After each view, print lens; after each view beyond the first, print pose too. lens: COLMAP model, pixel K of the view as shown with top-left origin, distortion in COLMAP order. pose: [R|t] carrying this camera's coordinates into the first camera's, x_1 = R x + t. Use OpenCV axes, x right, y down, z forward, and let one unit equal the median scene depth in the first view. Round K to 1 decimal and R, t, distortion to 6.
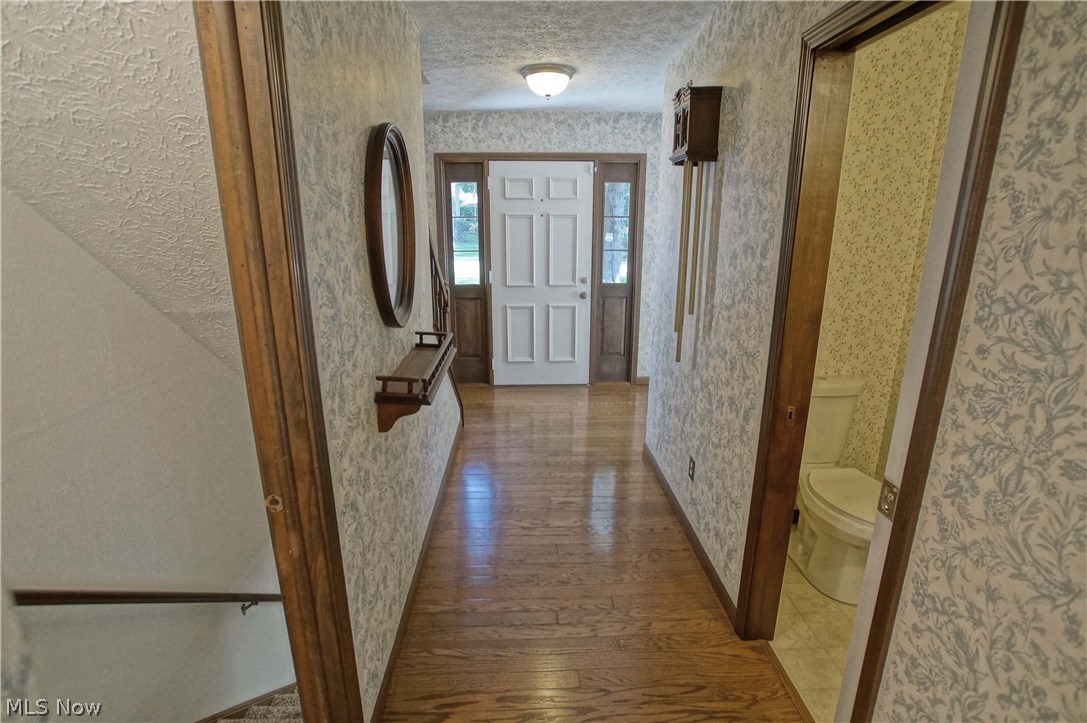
lens RADIAL K [[522.0, 0, 541.0], [0, 522.0, 356.4], [0, 0, 1]] dist [-0.027521, 0.000128]
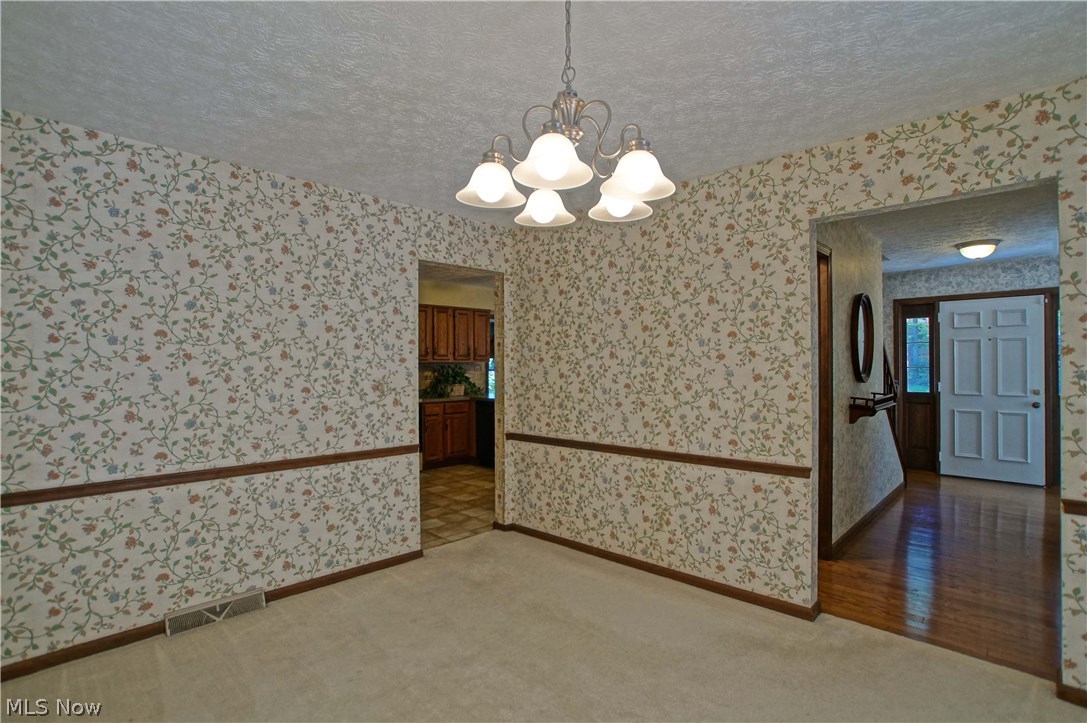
lens RADIAL K [[522.0, 0, 548.3], [0, 522.0, 359.4], [0, 0, 1]] dist [-0.027521, 0.000128]
pose [[0.696244, -0.014162, -0.717666, 0.145817], [-0.181305, 0.963917, -0.194915, 0.210003], [0.694531, 0.265825, 0.668554, -0.551967]]
